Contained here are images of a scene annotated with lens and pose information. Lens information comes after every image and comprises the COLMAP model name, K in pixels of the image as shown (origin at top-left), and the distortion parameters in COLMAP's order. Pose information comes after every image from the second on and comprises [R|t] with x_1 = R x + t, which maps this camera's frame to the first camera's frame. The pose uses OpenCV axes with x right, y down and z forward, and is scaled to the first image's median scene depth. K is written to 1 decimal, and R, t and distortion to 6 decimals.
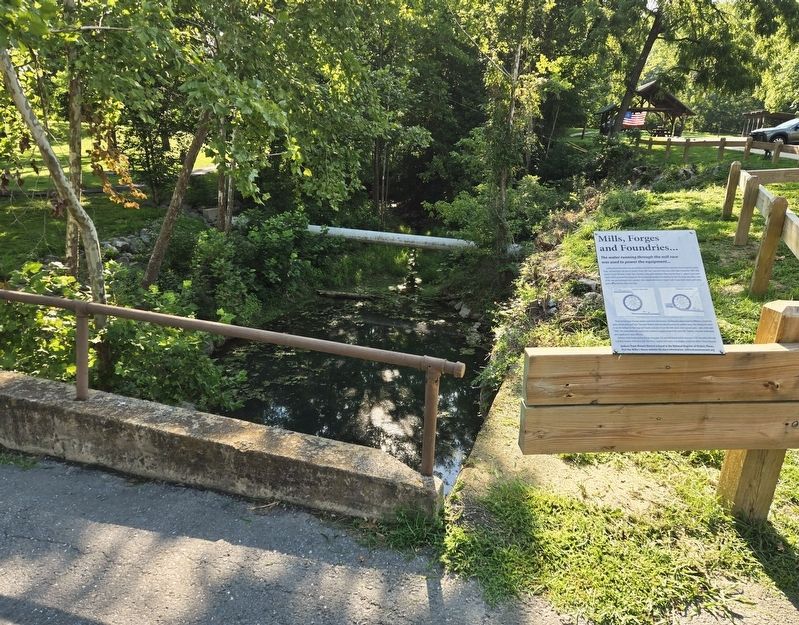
lens RADIAL K [[603.9, 0, 400.3], [0, 603.9, 313.1], [0, 0, 1]] dist [0.005983, 0.000212]
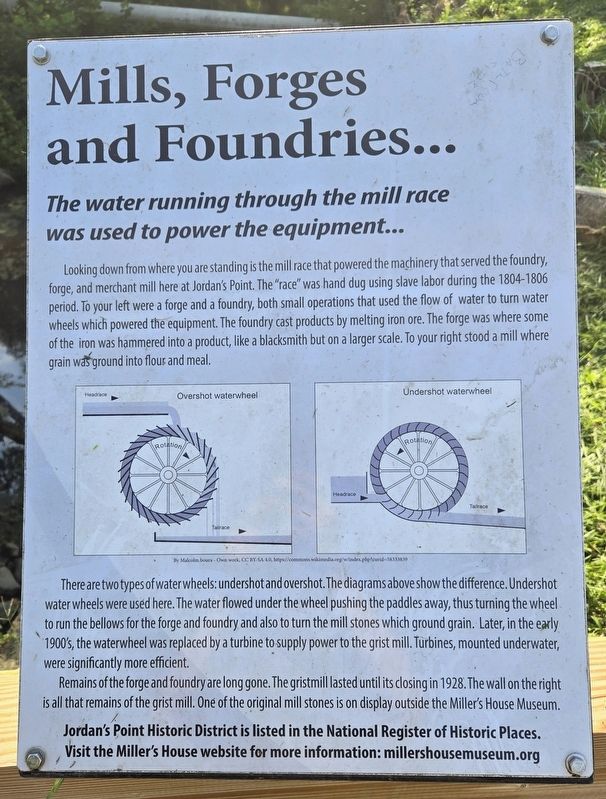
lens RADIAL K [[624.5, 0, 302.6], [0, 624.5, 399.0], [0, 0, 1]] dist [0.037900, -0.001965]
pose [[0.999652, -0.022220, -0.014218, 0.425011], [0.026094, 0.912047, 0.409254, -0.118365], [0.003874, -0.409482, 0.912310, 0.815922]]
